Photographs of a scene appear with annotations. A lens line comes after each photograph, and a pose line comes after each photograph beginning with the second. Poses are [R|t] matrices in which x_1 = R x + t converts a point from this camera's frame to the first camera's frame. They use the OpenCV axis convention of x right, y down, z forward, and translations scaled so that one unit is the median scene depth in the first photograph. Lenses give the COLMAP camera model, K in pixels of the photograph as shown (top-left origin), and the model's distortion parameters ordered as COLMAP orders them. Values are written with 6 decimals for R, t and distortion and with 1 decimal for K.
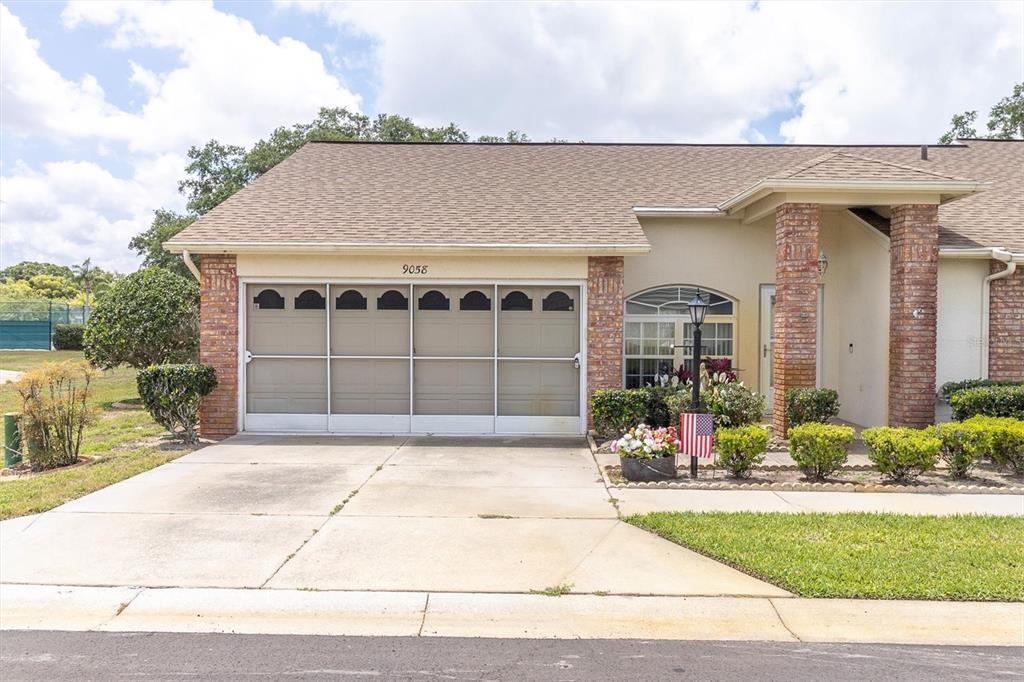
lens RADIAL K [[576.5, 0, 516.8], [0, 576.5, 334.6], [0, 0, 1]] dist [0.001691, -0.000332]
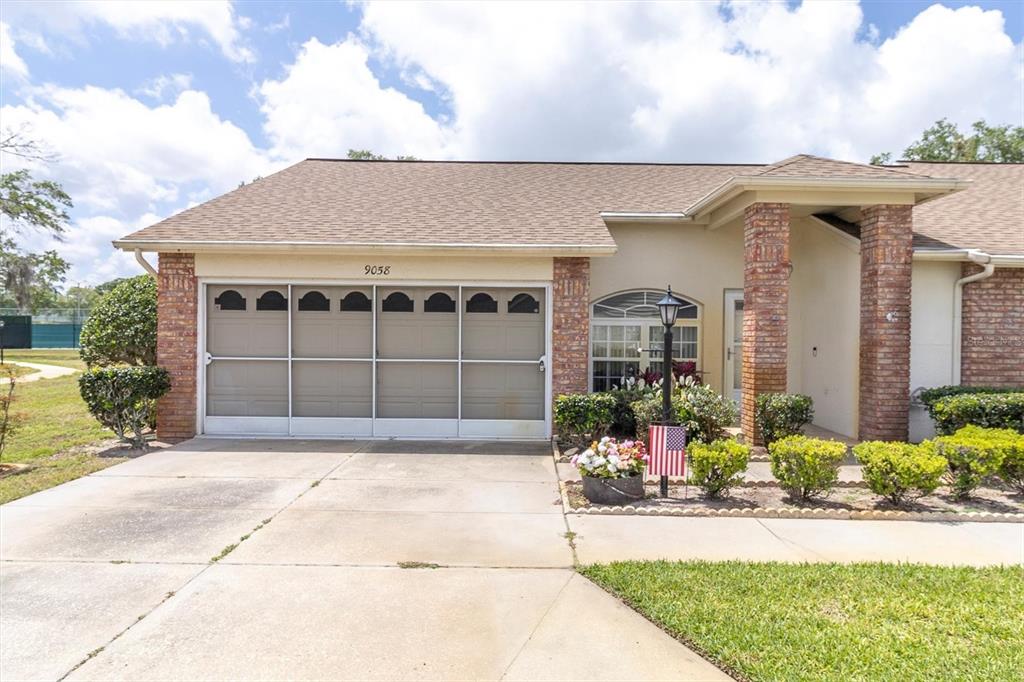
lens RADIAL K [[474.1, 0, 510.2], [0, 474.1, 335.8], [0, 0, 1]] dist [0.001273, -0.000145]
pose [[0.999989, 0.003736, 0.002843, 0.049345], [-0.003724, 0.999984, -0.004306, 0.001269], [-0.002859, 0.004295, 0.999987, 0.197722]]
